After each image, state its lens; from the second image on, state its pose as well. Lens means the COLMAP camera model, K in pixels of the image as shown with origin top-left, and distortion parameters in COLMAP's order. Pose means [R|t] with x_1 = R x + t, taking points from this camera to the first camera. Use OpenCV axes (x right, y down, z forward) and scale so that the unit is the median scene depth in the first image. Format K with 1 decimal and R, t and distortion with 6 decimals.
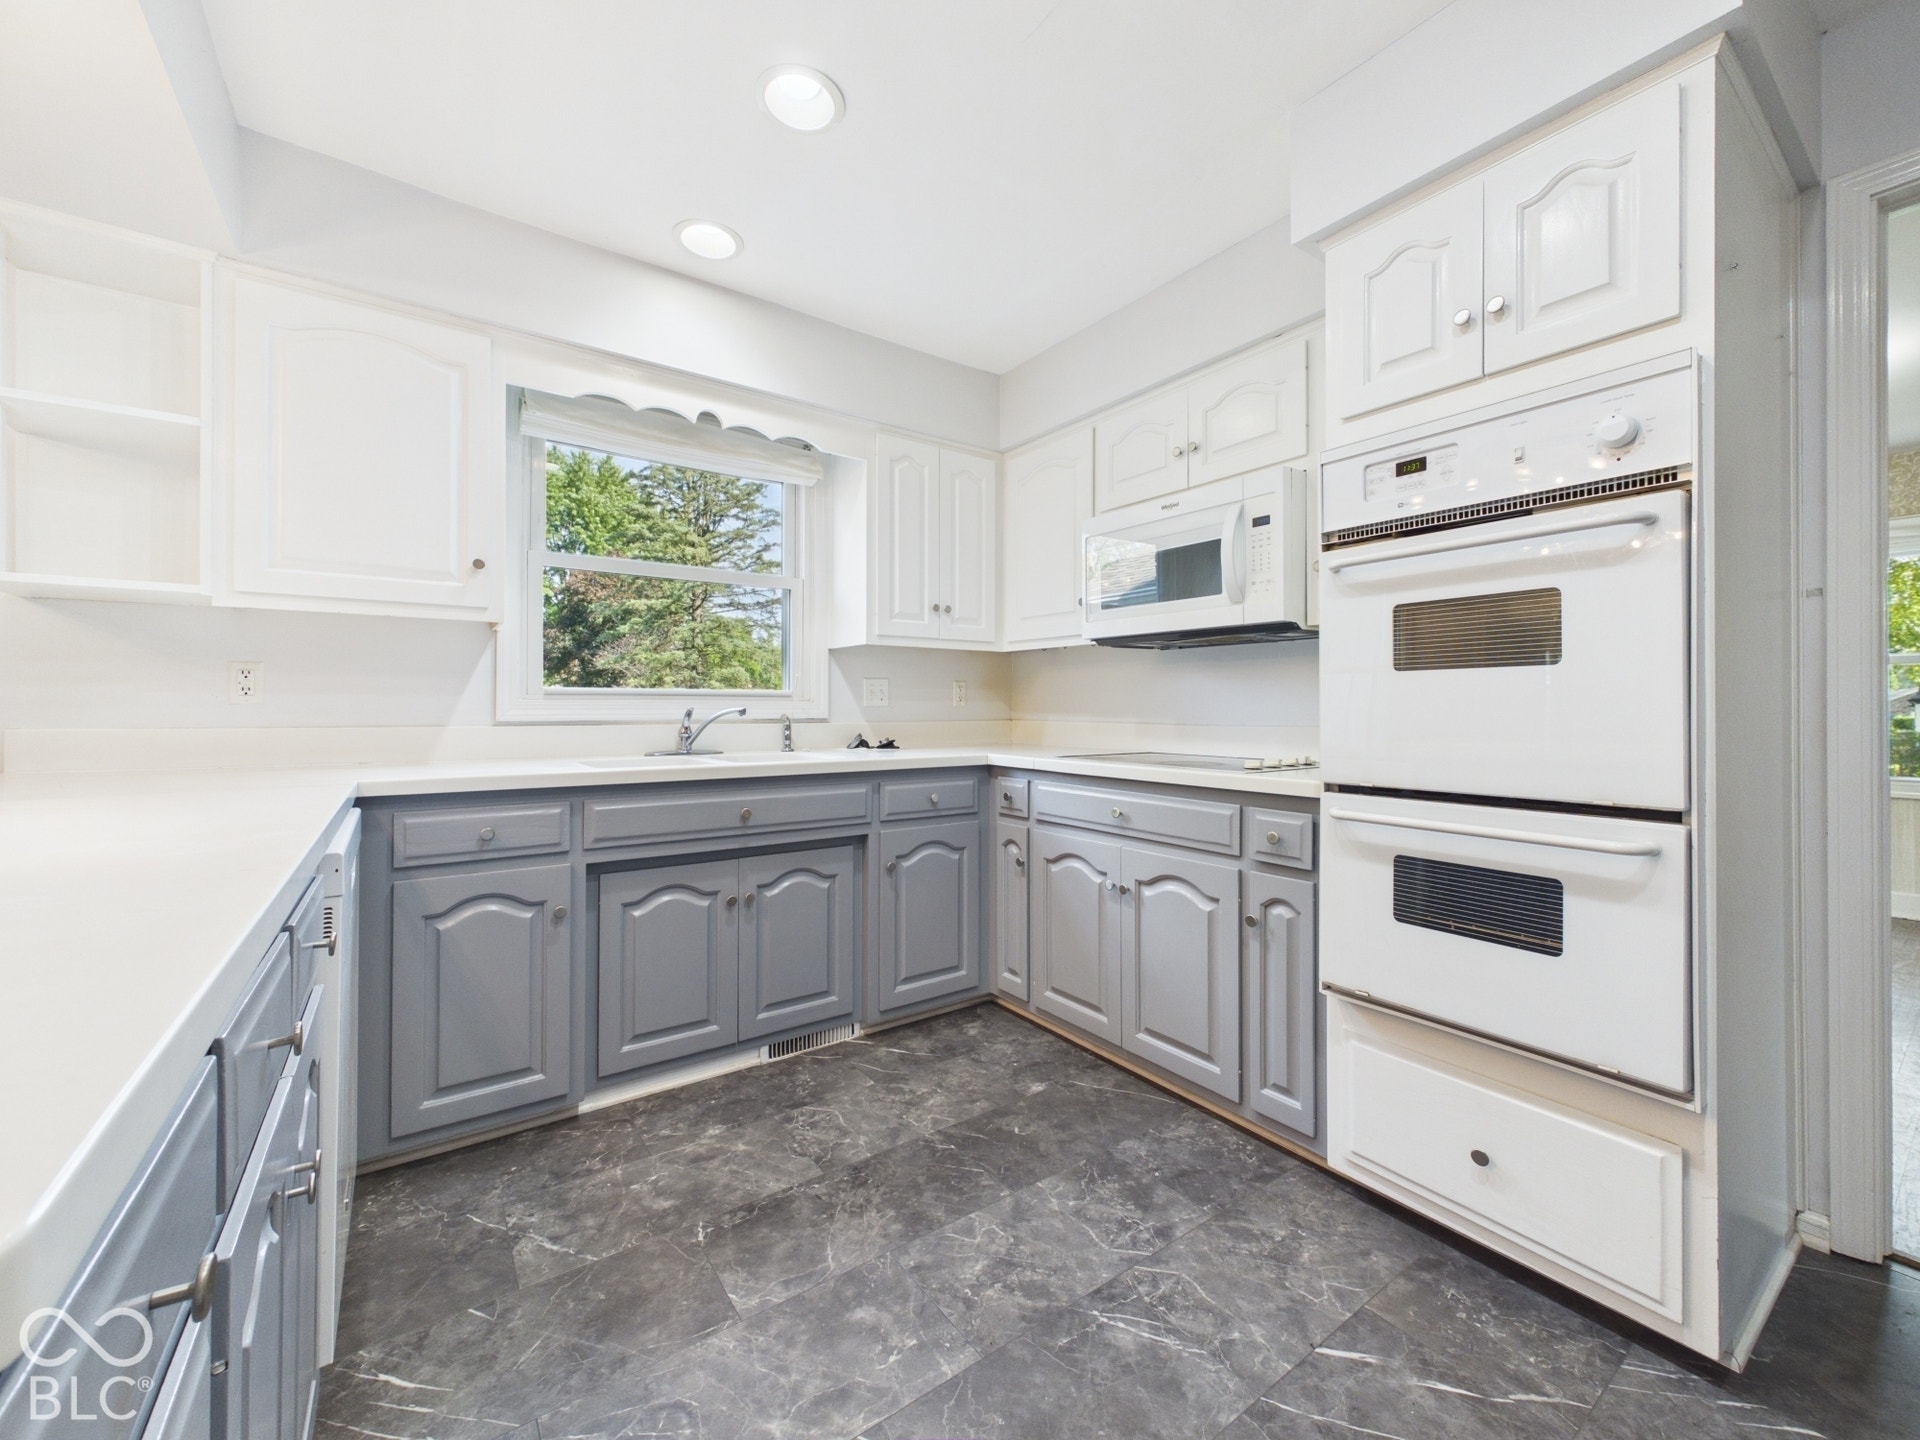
lens RADIAL K [[771.8, 0, 966.7], [0, 771.8, 704.1], [0, 0, 1]] dist [0.001566, 0.000193]
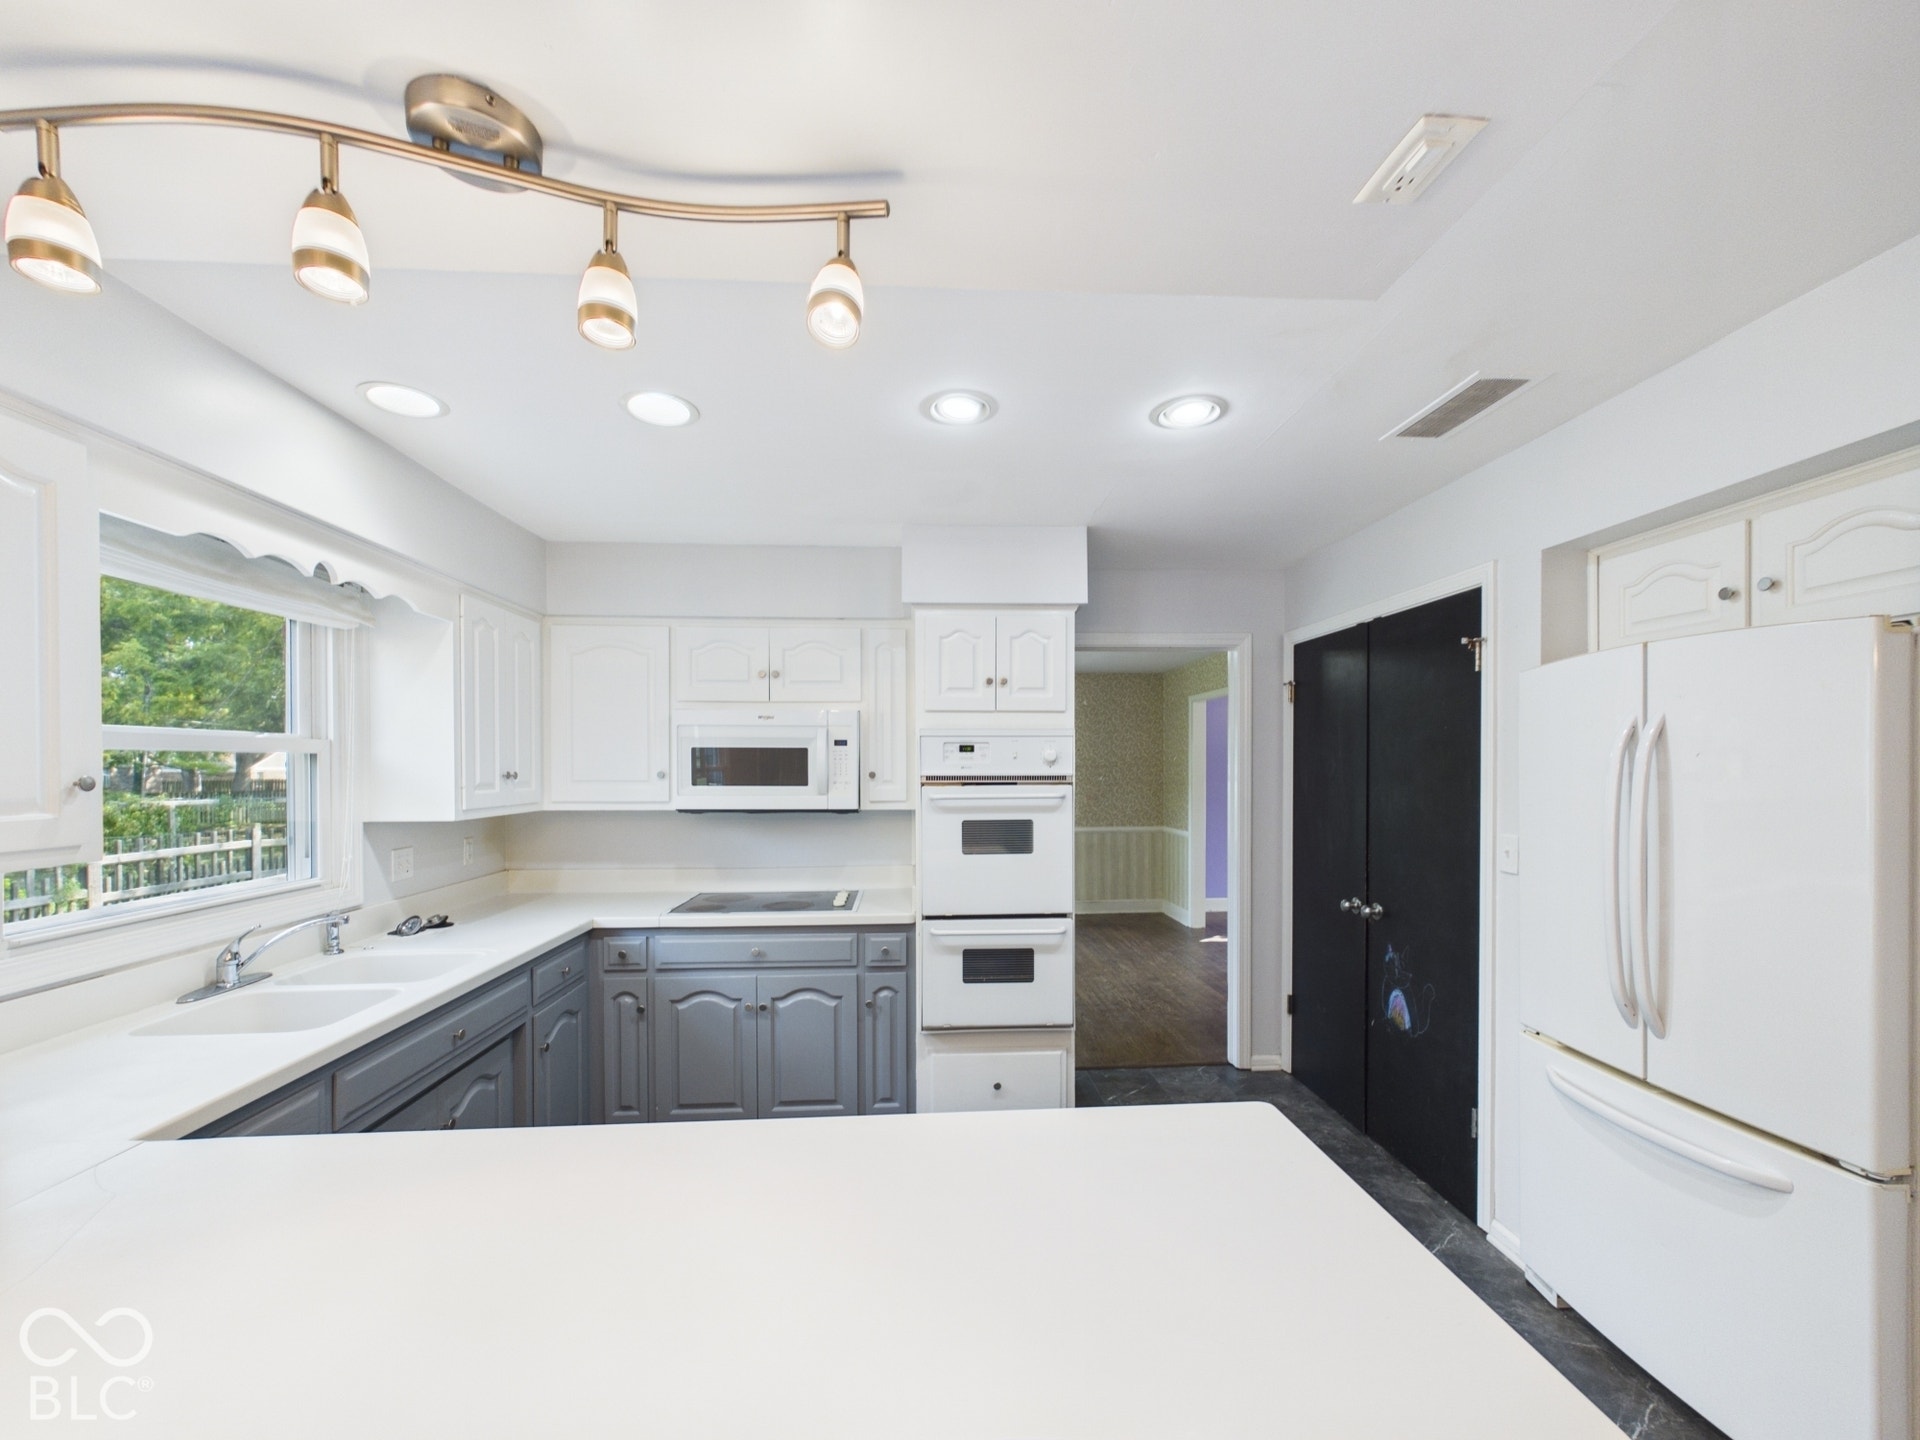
lens RADIAL K [[771.8, 0, 972.7], [0, 771.8, 771.2], [0, 0, 1]] dist [0.001566, 0.000193]
pose [[0.523820, -0.006122, 0.851807, -0.763724], [-0.004115, 0.999944, 0.009717, -0.191788], [-0.851819, -0.008596, 0.523766, -0.023170]]
